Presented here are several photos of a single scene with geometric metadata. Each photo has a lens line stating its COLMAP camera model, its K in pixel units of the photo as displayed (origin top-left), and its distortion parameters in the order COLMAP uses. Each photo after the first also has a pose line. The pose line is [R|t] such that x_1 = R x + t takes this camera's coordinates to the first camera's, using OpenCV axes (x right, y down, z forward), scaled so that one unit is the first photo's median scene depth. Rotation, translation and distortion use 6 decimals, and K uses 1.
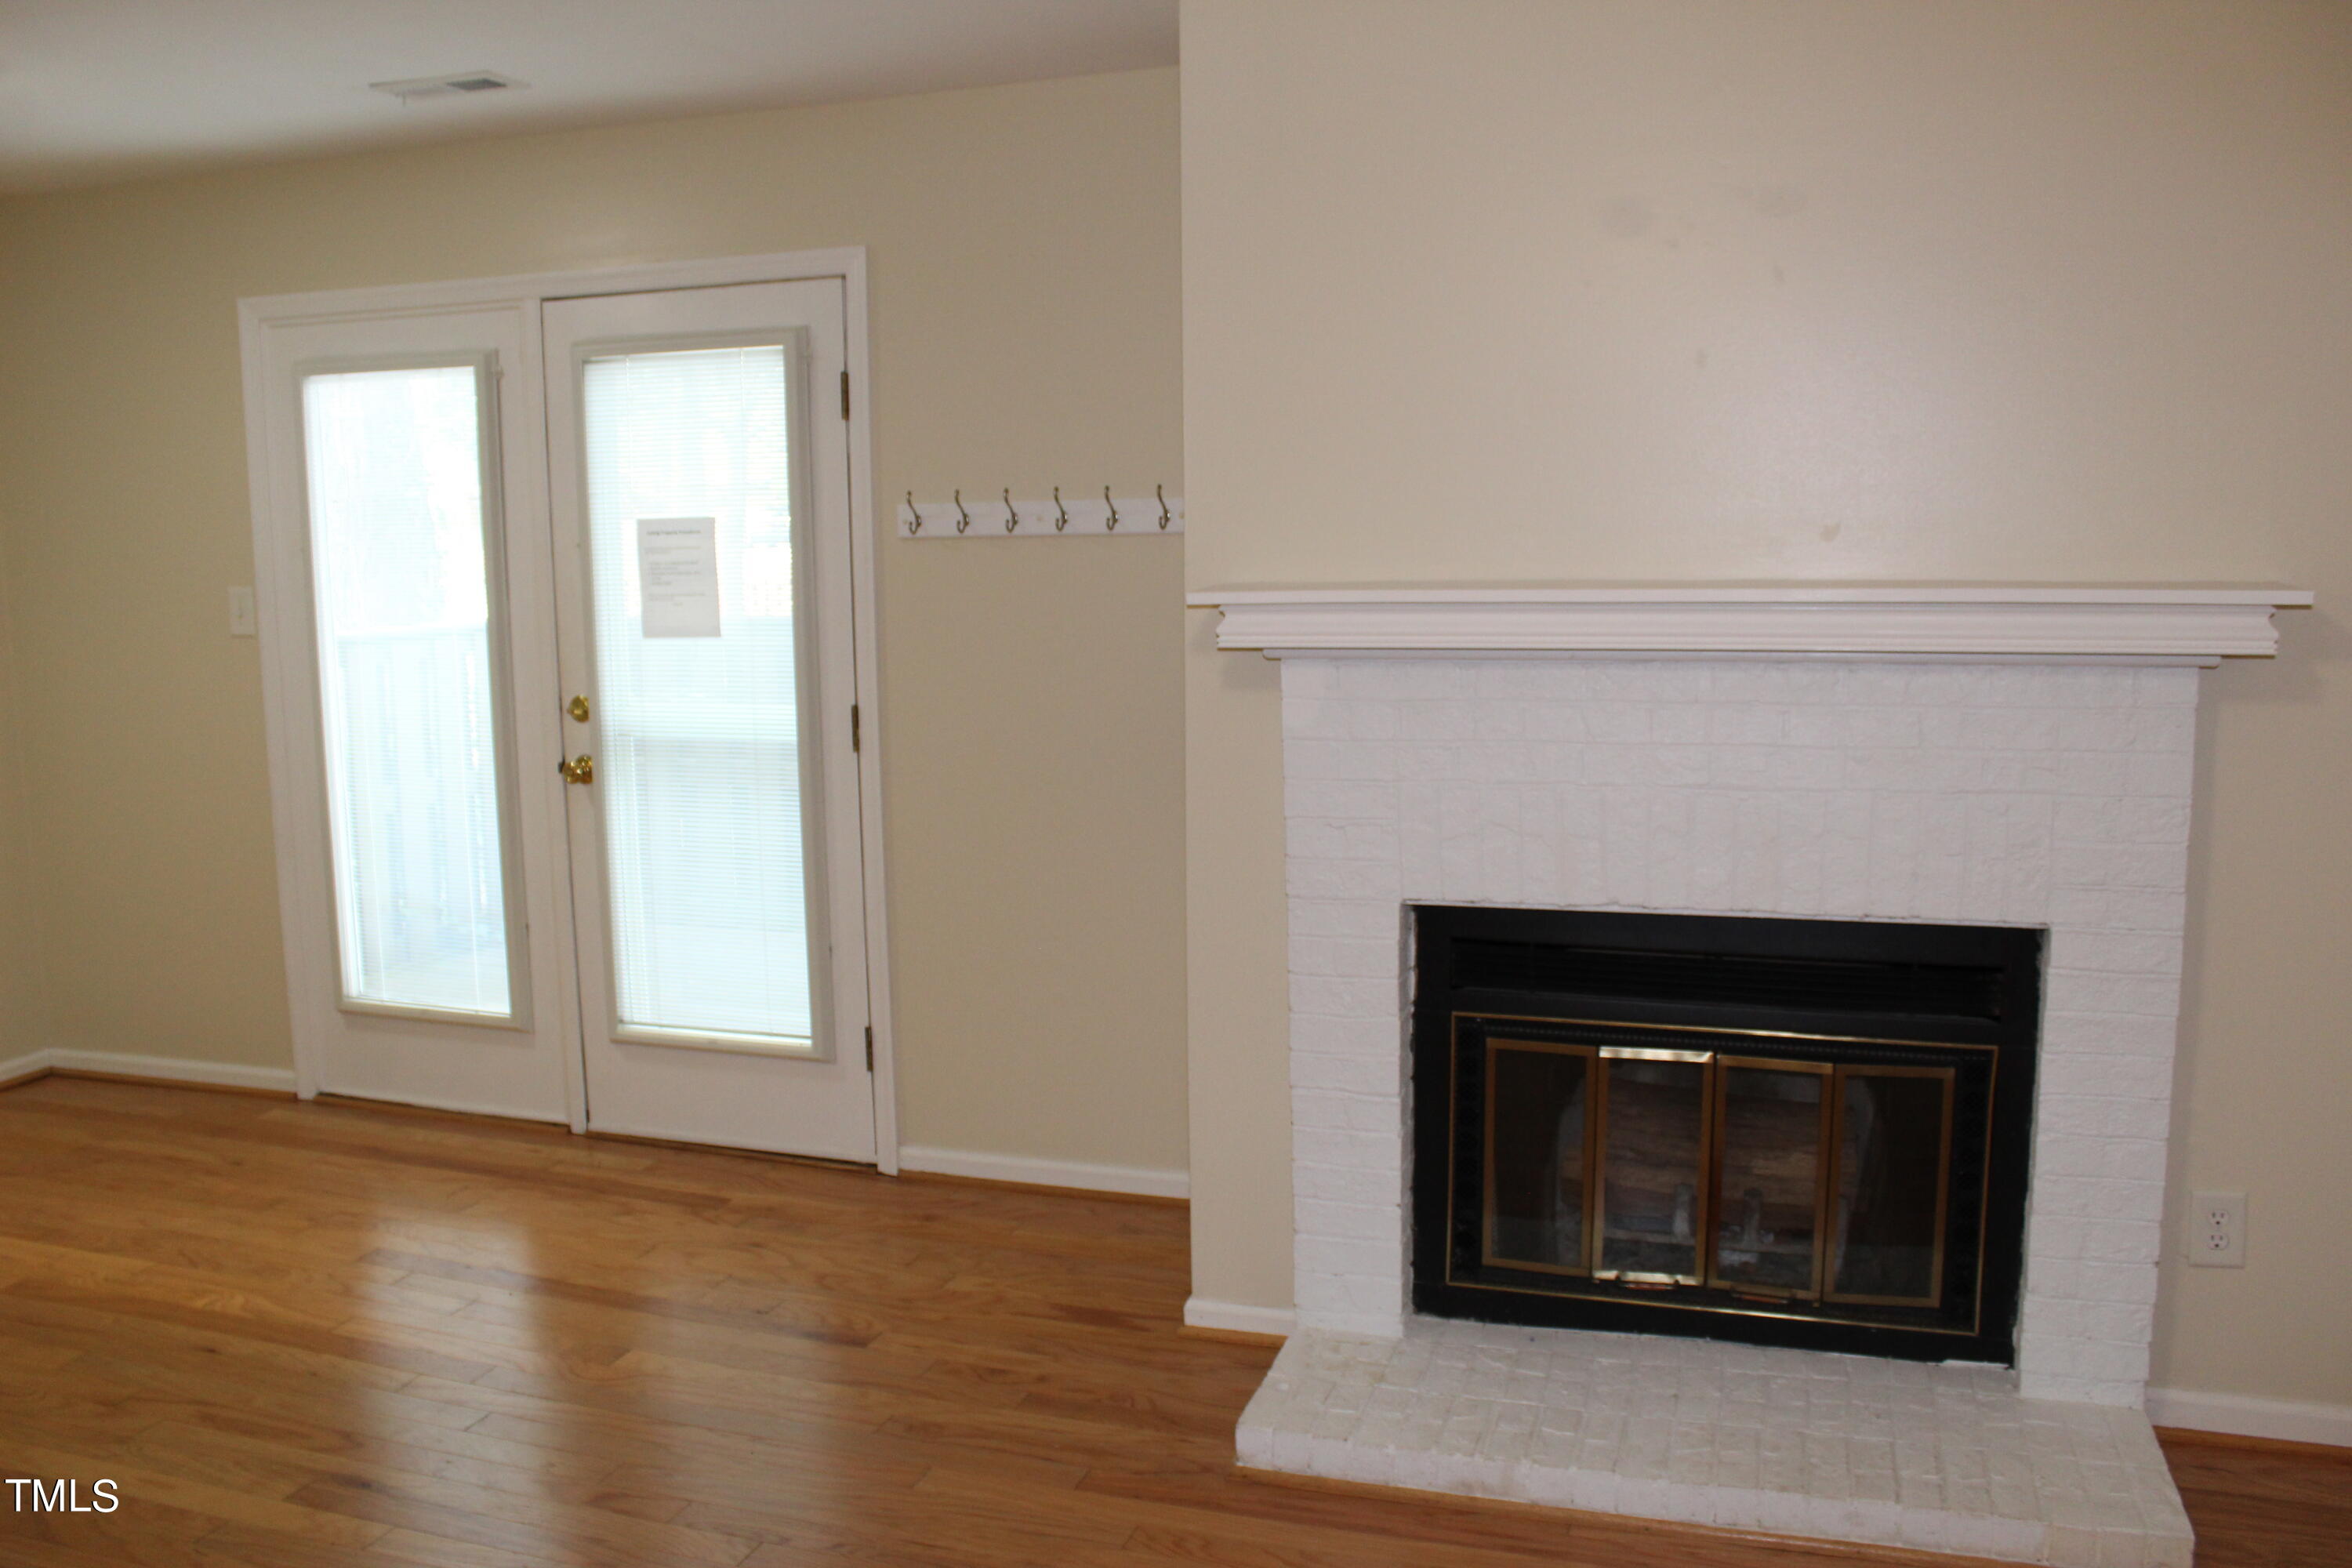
lens RADIAL K [[1944.4, 0, 1175.9], [0, 1944.4, 788.0], [0, 0, 1]] dist [-0.160102, 0.129190]
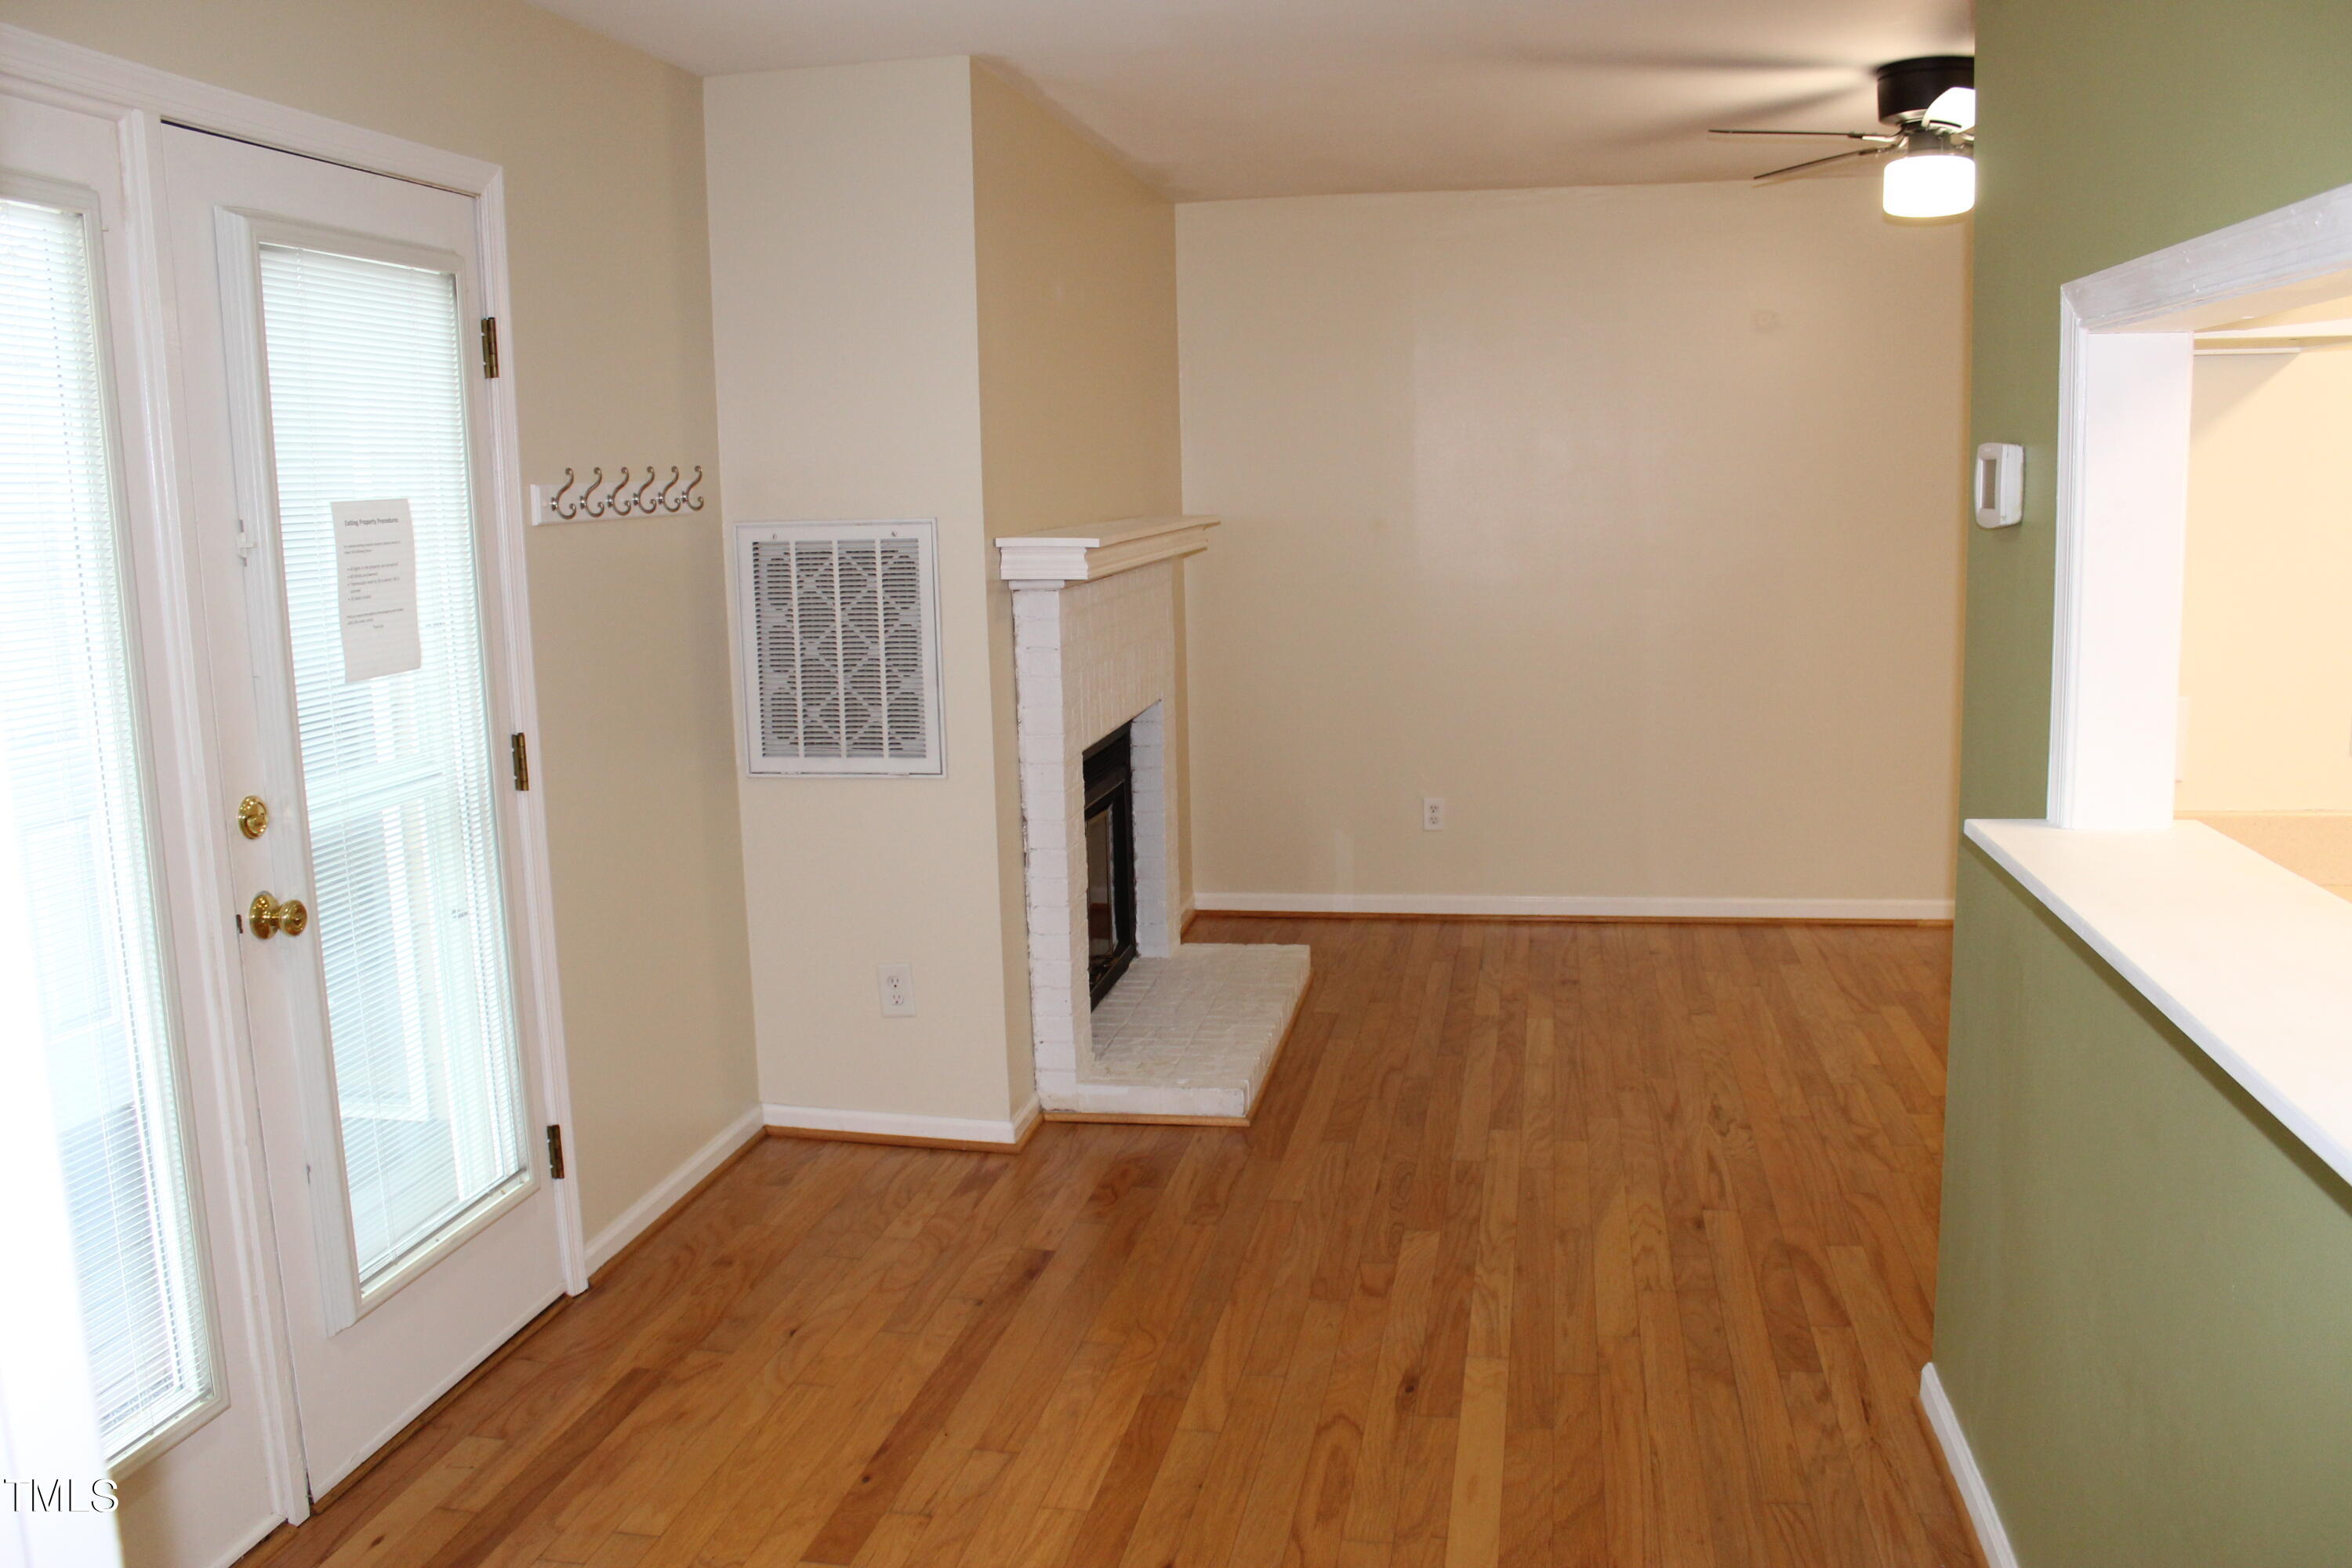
lens RADIAL K [[1944.4, 0, 1175.6], [0, 1944.4, 780.4], [0, 0, 1]] dist [-0.160102, 0.129190]
pose [[-0.123113, -0.138095, 0.982738, -0.971447], [0.181511, 0.970433, 0.159104, -0.098581], [-0.975652, 0.197965, -0.094407, 0.801348]]
